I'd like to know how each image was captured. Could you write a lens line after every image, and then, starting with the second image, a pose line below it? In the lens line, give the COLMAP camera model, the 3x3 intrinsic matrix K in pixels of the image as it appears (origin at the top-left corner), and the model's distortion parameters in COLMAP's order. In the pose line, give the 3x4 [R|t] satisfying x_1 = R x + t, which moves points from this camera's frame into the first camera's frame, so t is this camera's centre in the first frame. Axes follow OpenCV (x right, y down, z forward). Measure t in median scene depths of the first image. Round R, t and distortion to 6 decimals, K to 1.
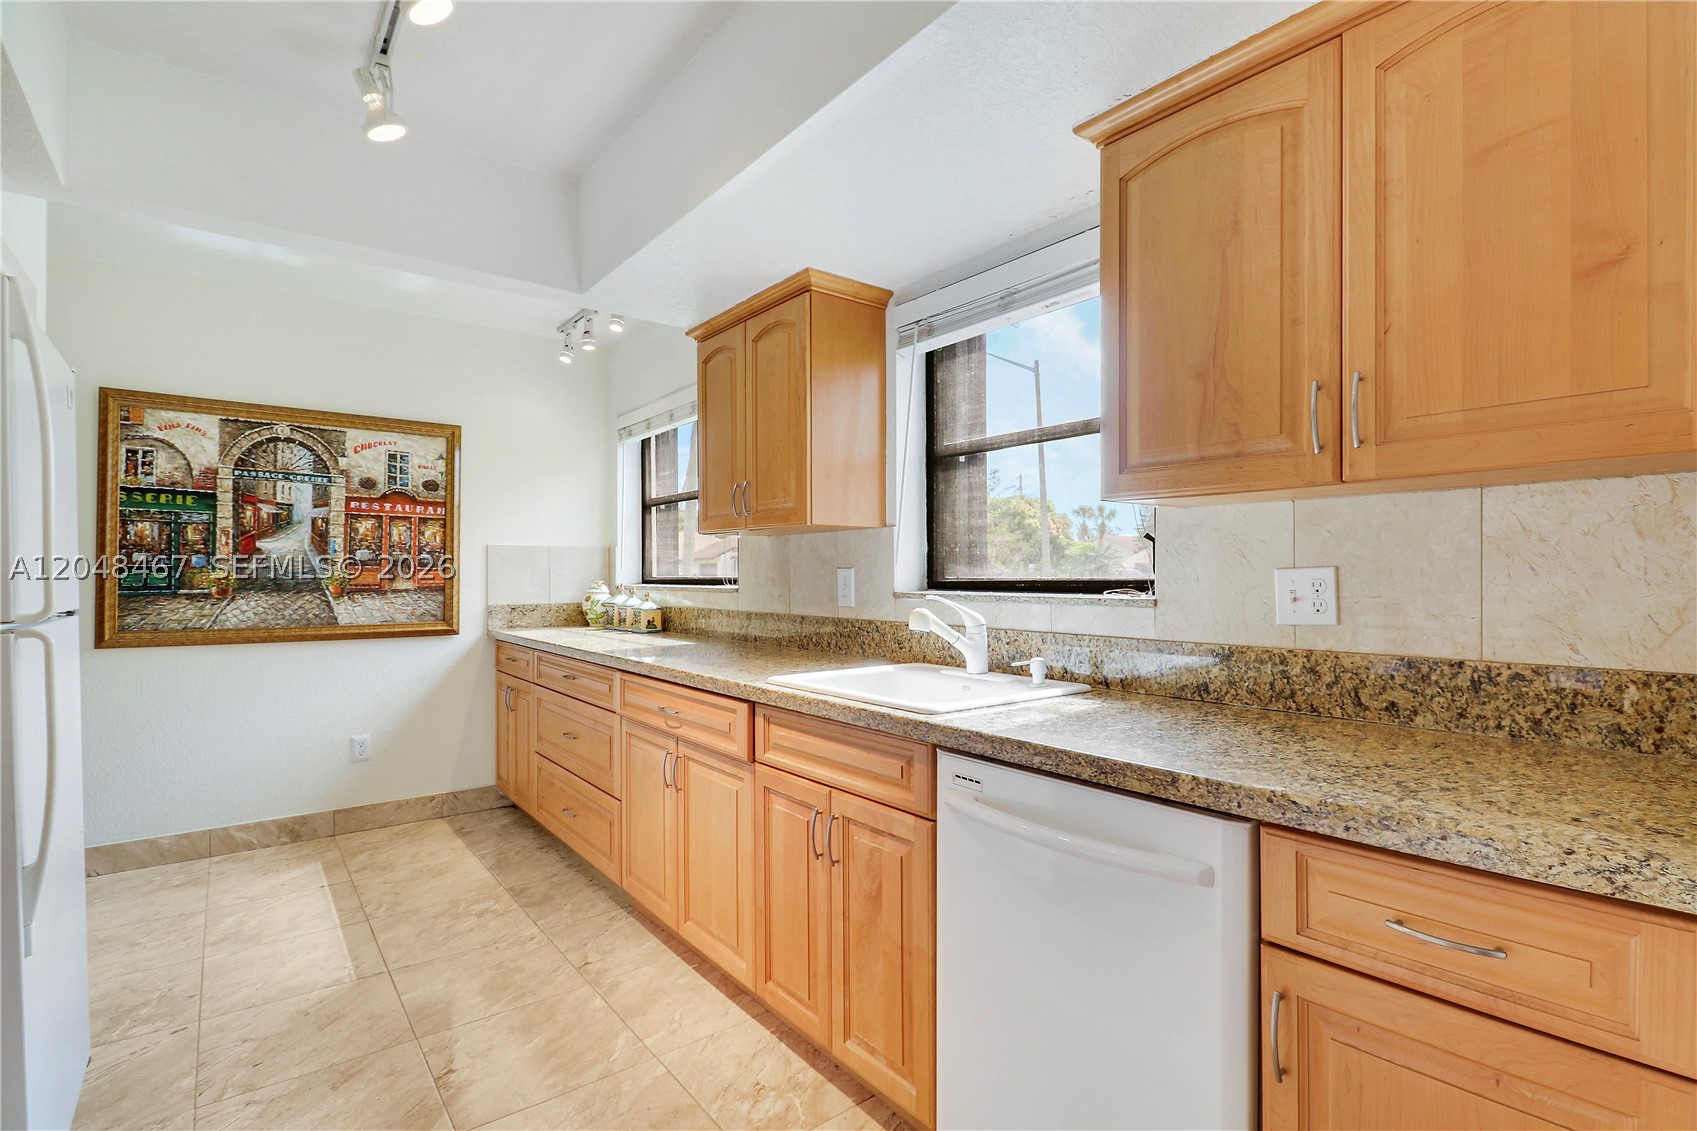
lens RADIAL K [[798.5, 0, 820.9], [0, 798.5, 569.8], [0, 0, 1]] dist [-0.002313, -0.006583]
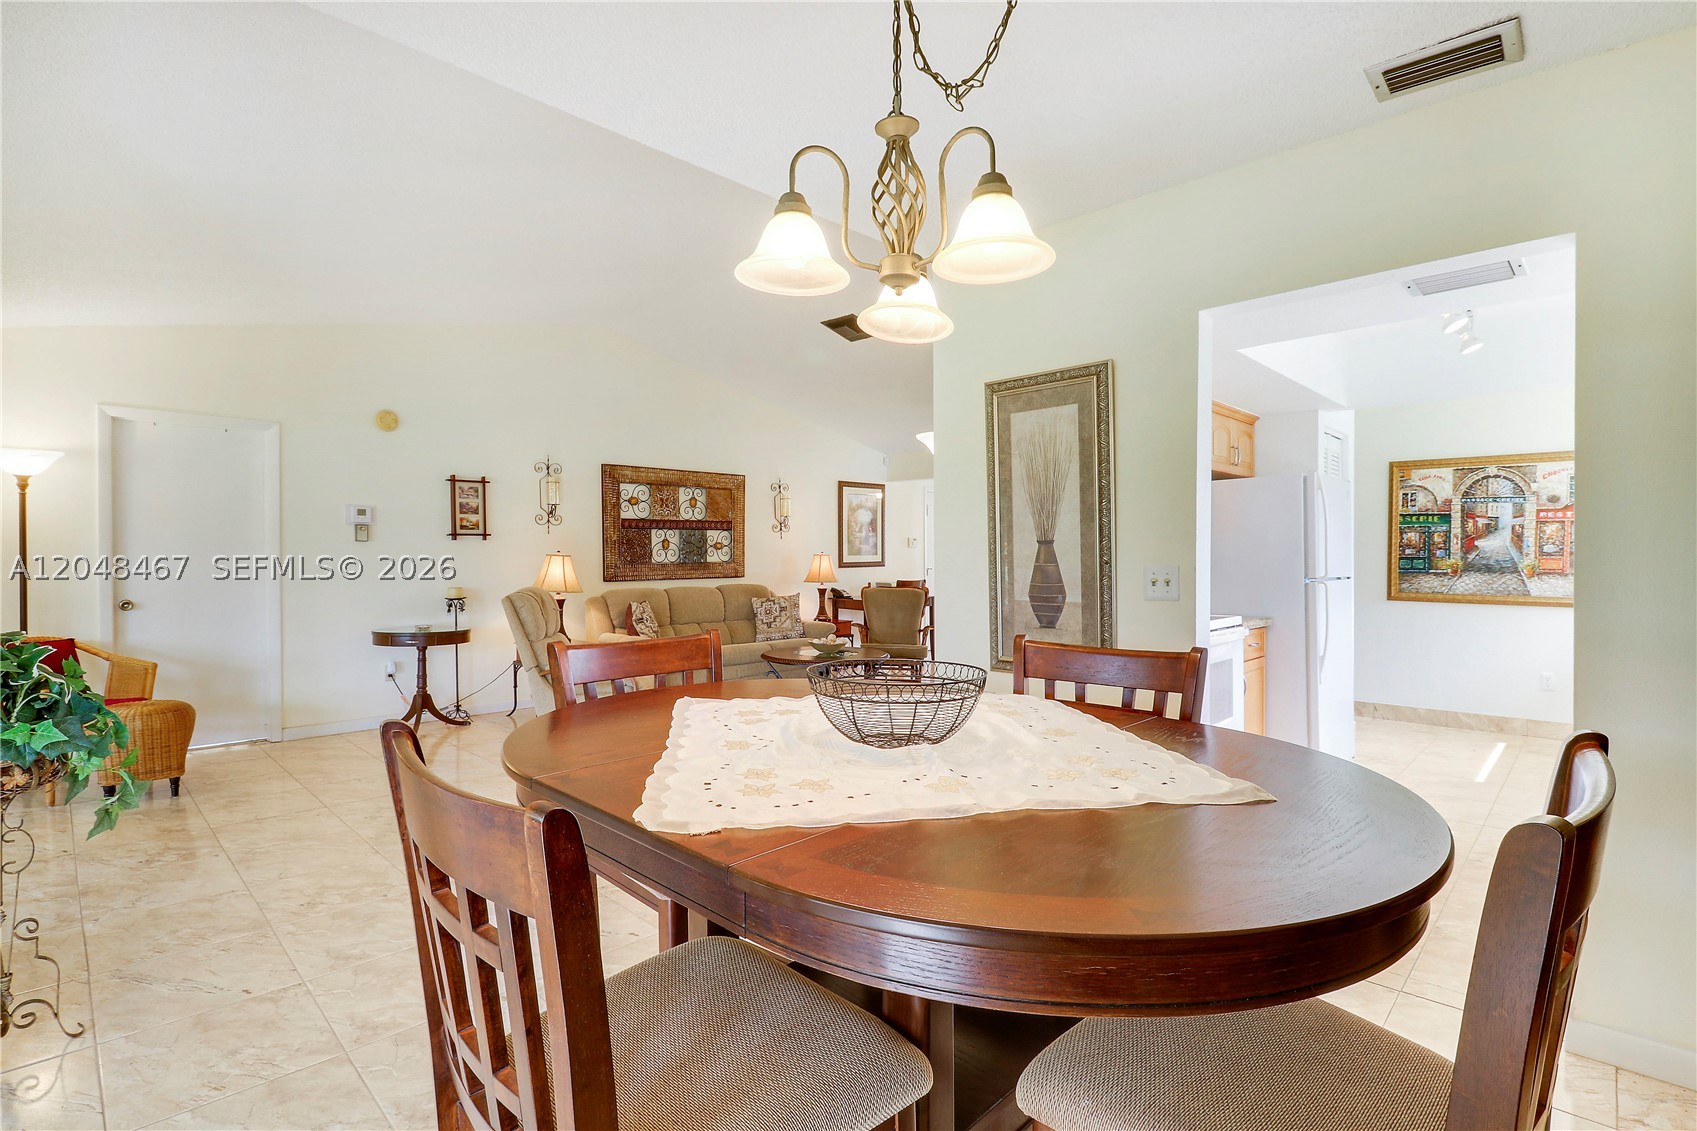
lens RADIAL K [[798.5, 0, 875.1], [0, 798.5, 560.7], [0, 0, 1]] dist [-0.002313, -0.006583]
pose [[0.158588, 0.011061, -0.987283, 0.721833], [0.003260, 0.999926, 0.011726, -0.019982], [0.987339, -0.005078, 0.158541, -0.480317]]
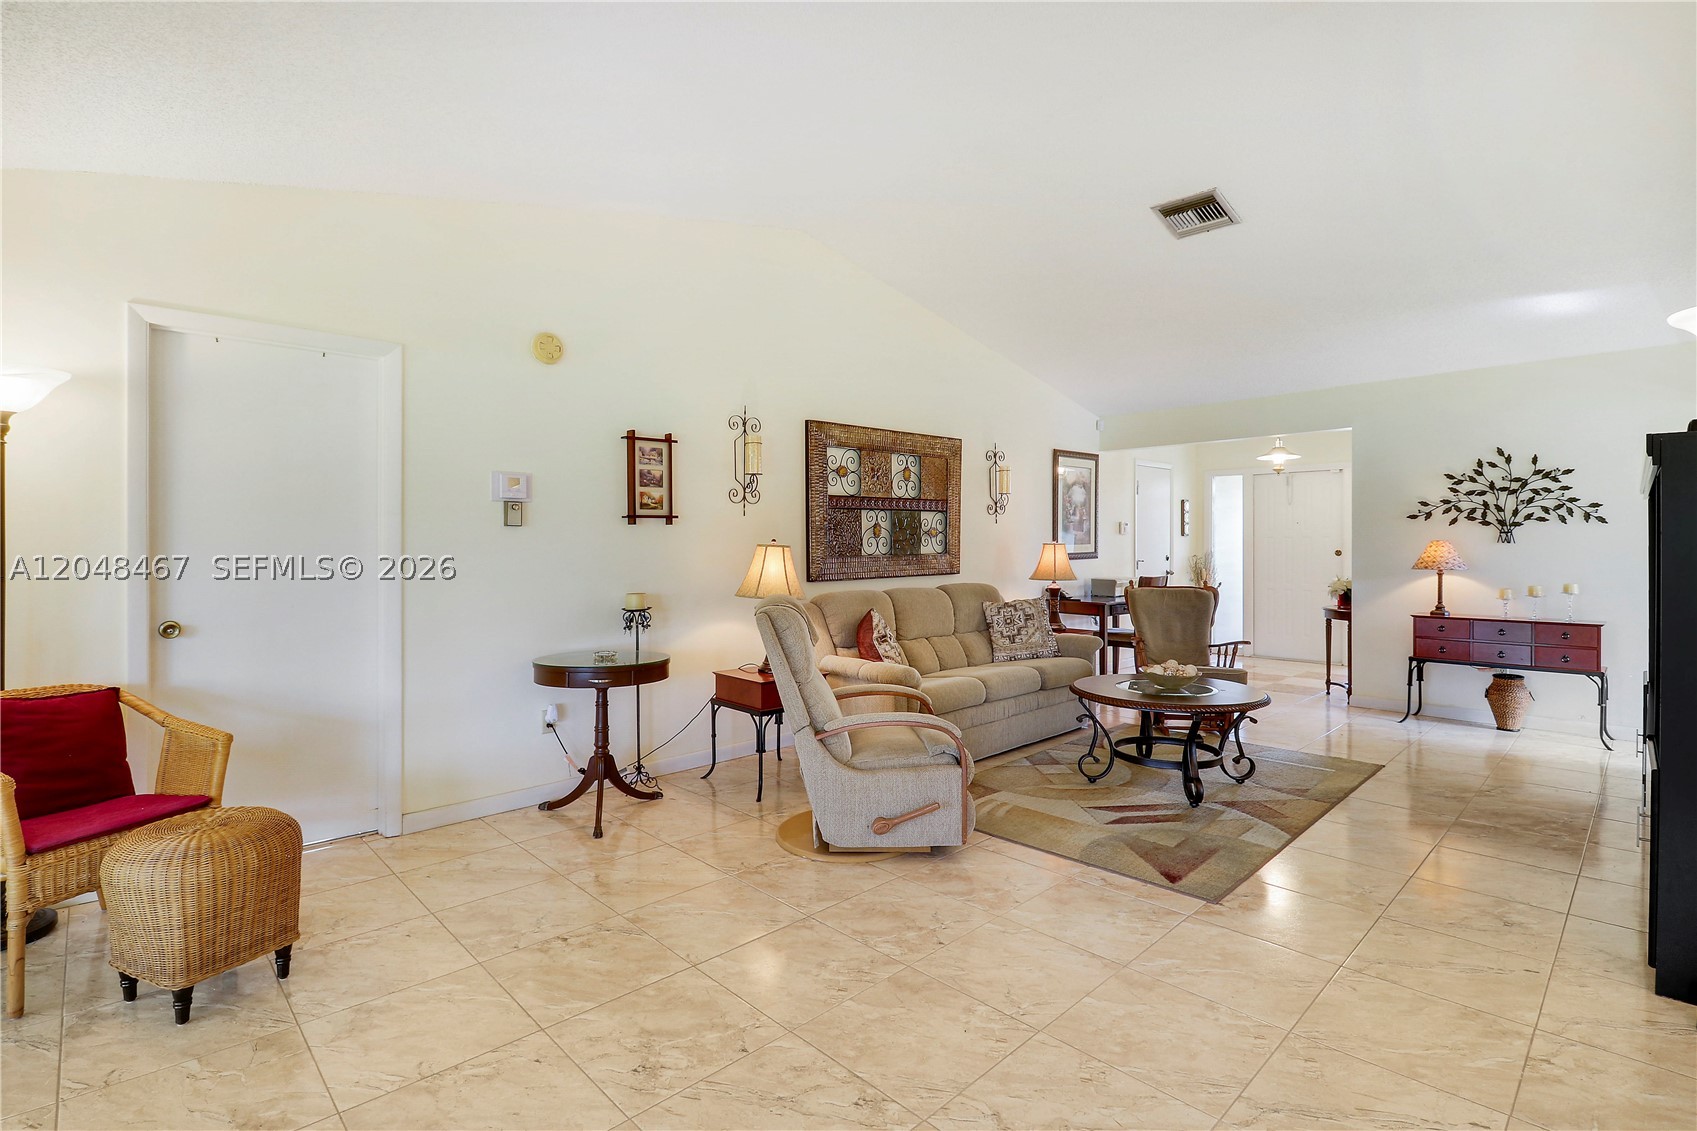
lens RADIAL K [[798.5, 0, 865.2], [0, 798.5, 538.4], [0, 0, 1]] dist [-0.002313, -0.006583]
pose [[0.121656, -0.004256, -0.992563, 0.072802], [0.008168, 0.999961, -0.003286, -0.019765], [0.992539, -0.007707, 0.121686, -0.923886]]
